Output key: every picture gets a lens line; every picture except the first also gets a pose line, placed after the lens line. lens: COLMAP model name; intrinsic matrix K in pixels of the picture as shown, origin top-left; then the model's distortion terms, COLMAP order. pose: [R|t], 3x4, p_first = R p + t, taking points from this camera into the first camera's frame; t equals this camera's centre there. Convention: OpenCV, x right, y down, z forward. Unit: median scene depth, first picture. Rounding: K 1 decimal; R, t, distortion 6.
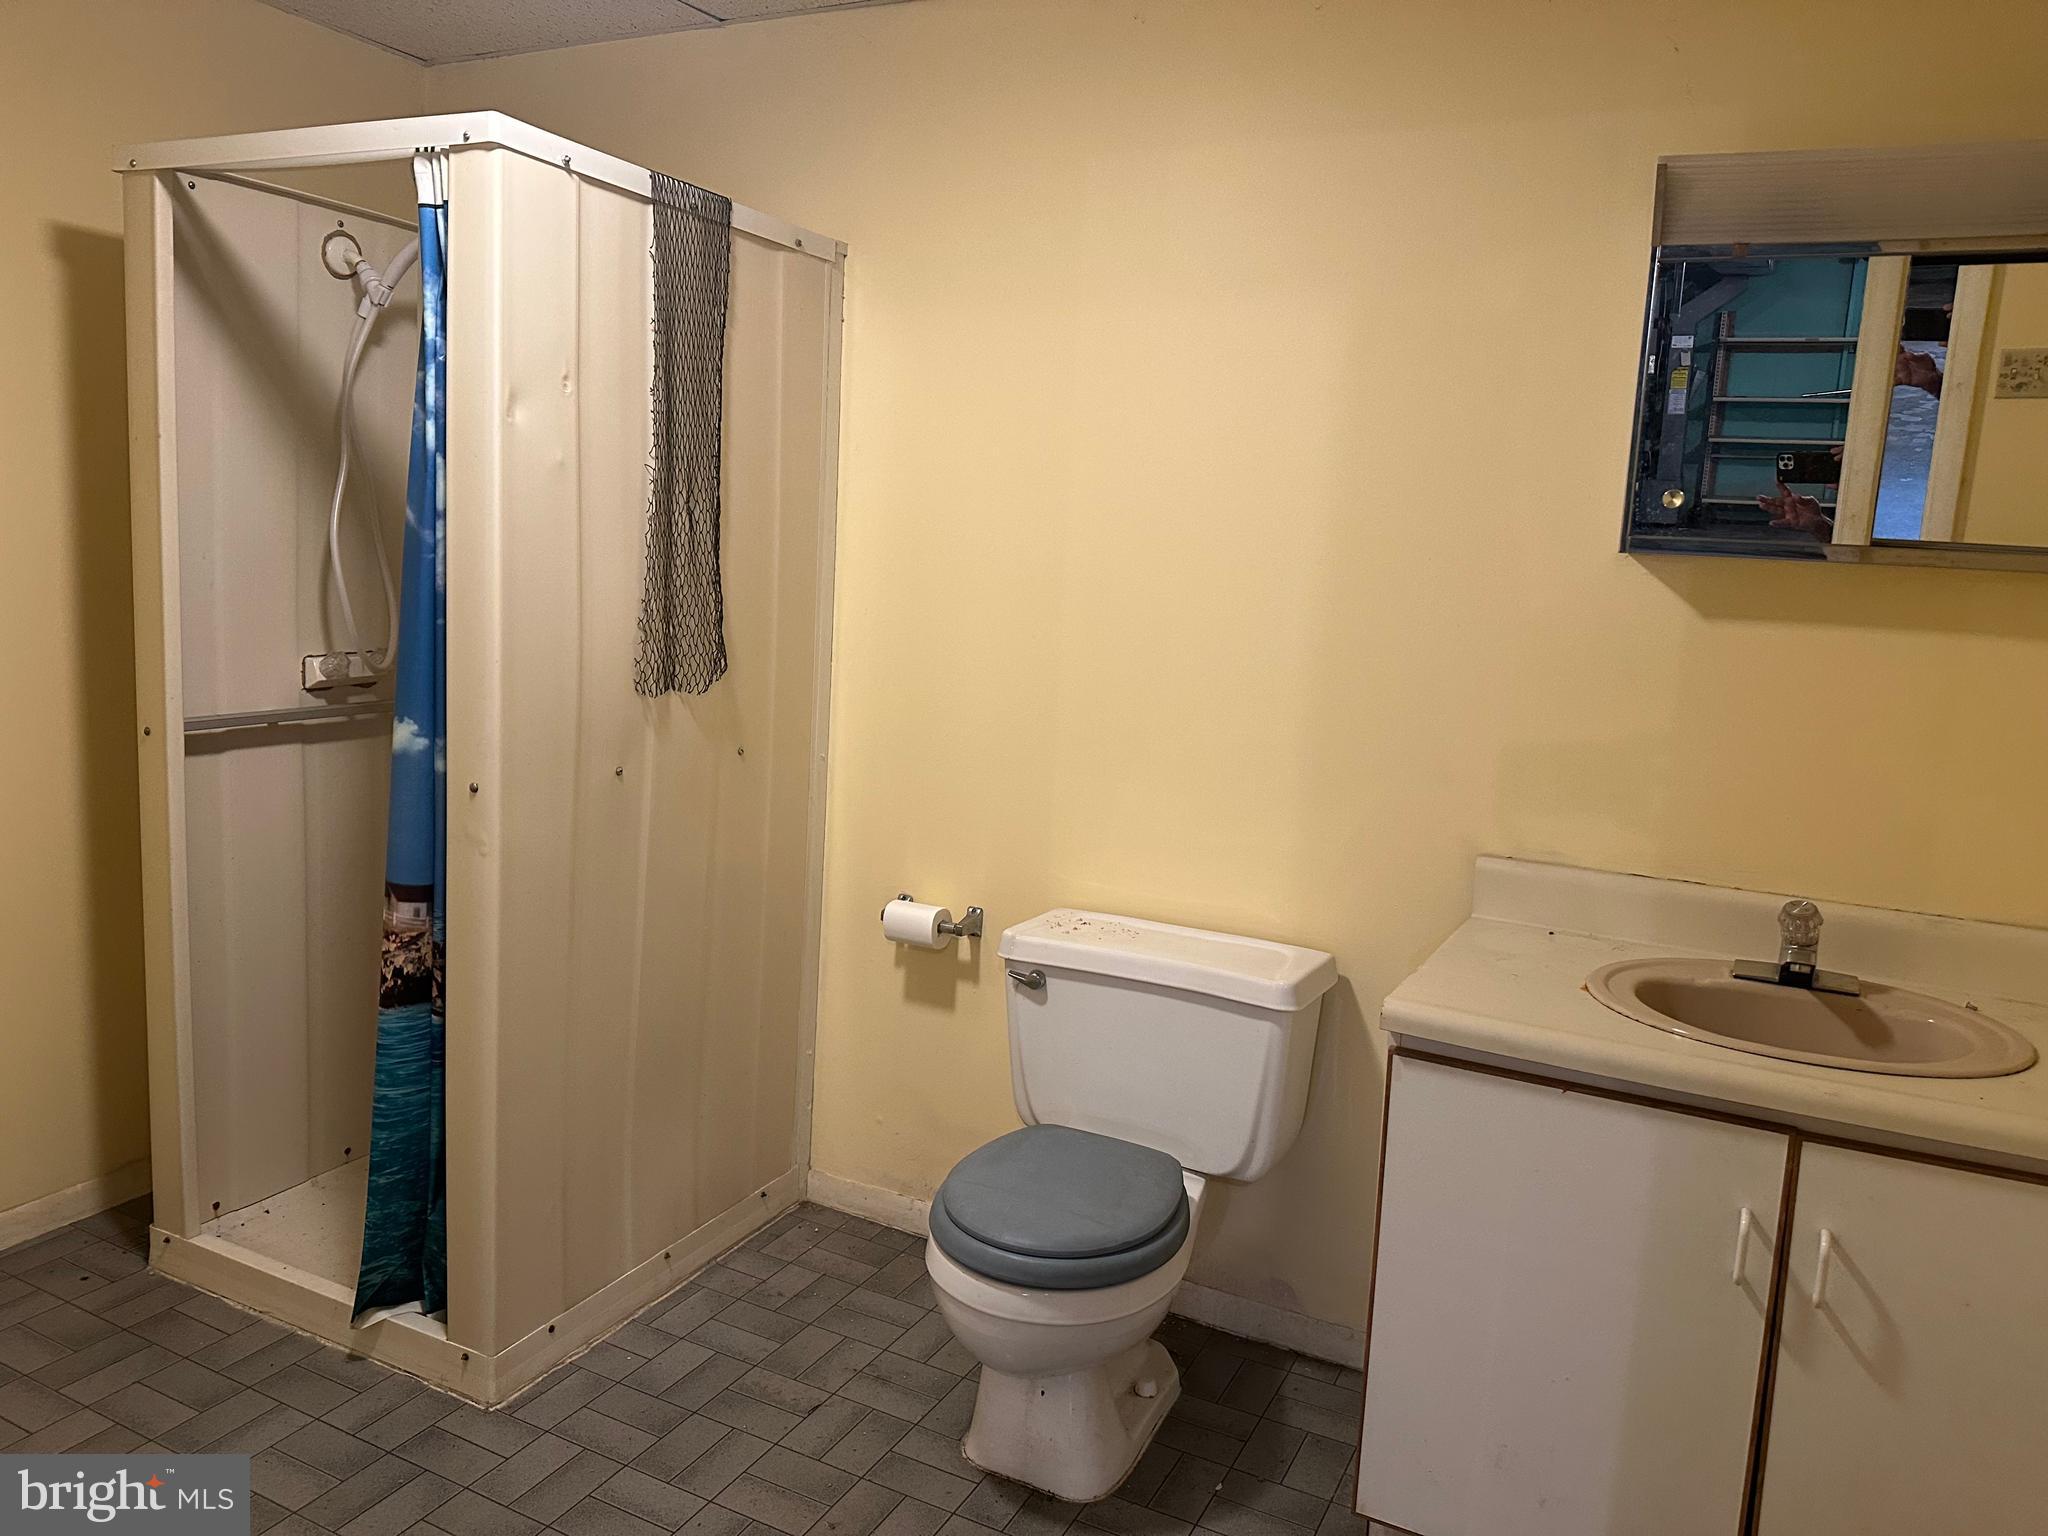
lens RADIAL K [[1430.9, 0, 1045.3], [0, 1430.9, 733.0], [0, 0, 1]] dist [0.040182, -0.050113]
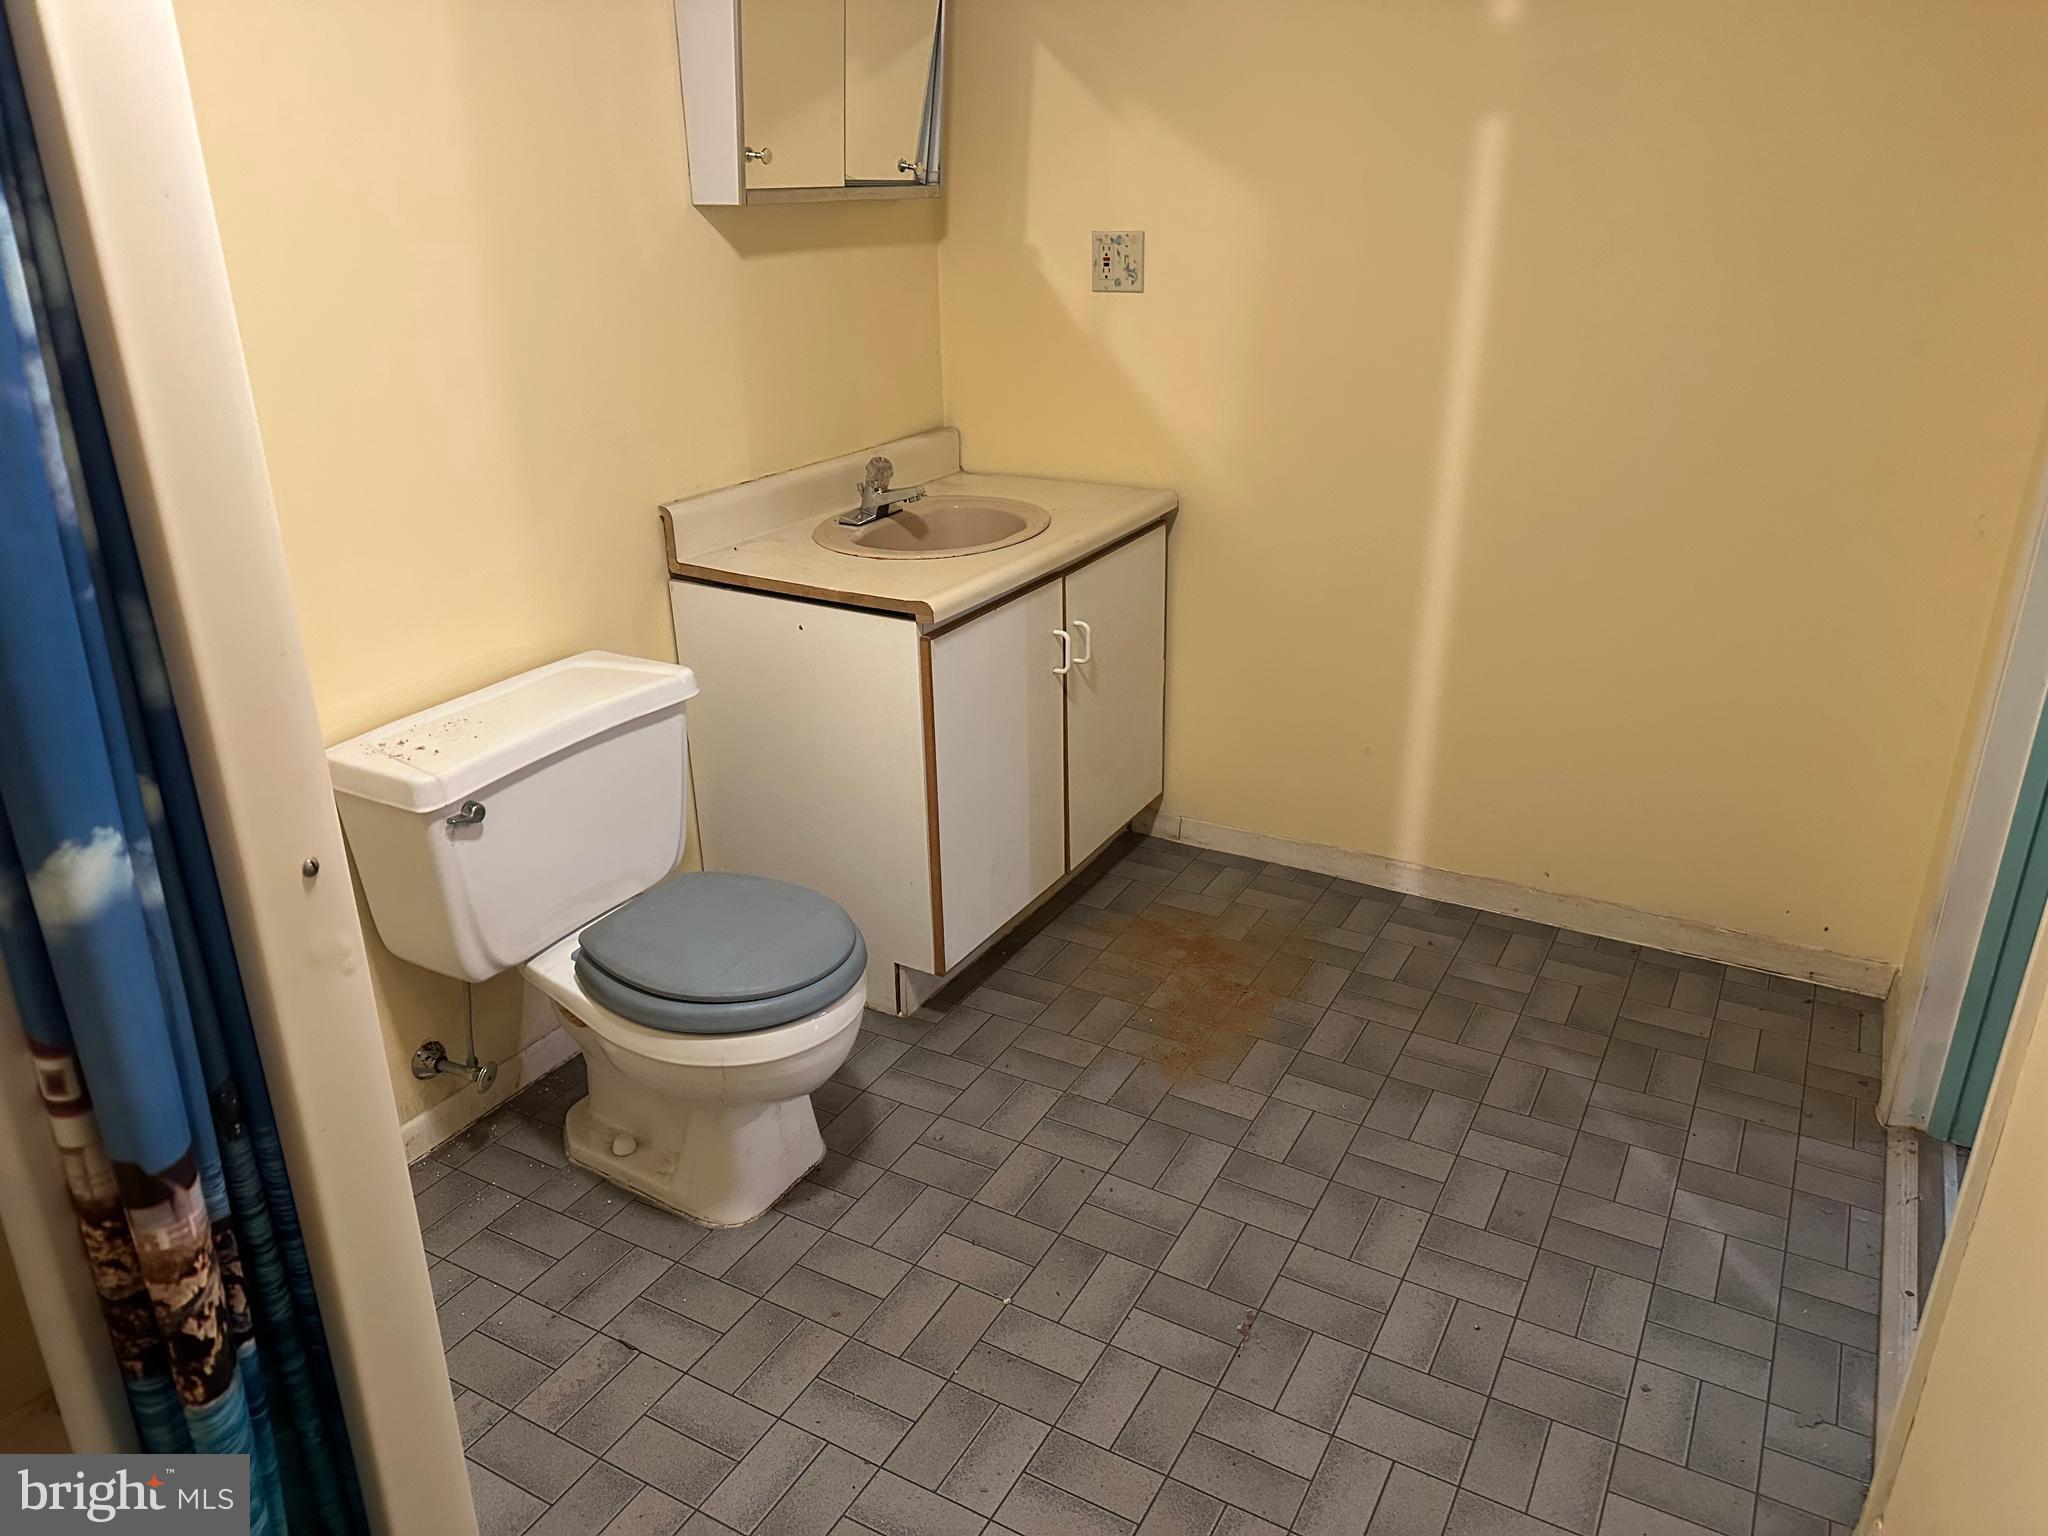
lens RADIAL K [[1430.9, 0, 1022.4], [0, 1430.9, 765.2], [0, 0, 1]] dist [0.040182, -0.050113]
pose [[0.061605, -0.430002, 0.900724, -0.812234], [0.145355, 0.896682, 0.418131, -0.169138], [-0.987460, 0.105166, 0.117743, 0.672639]]
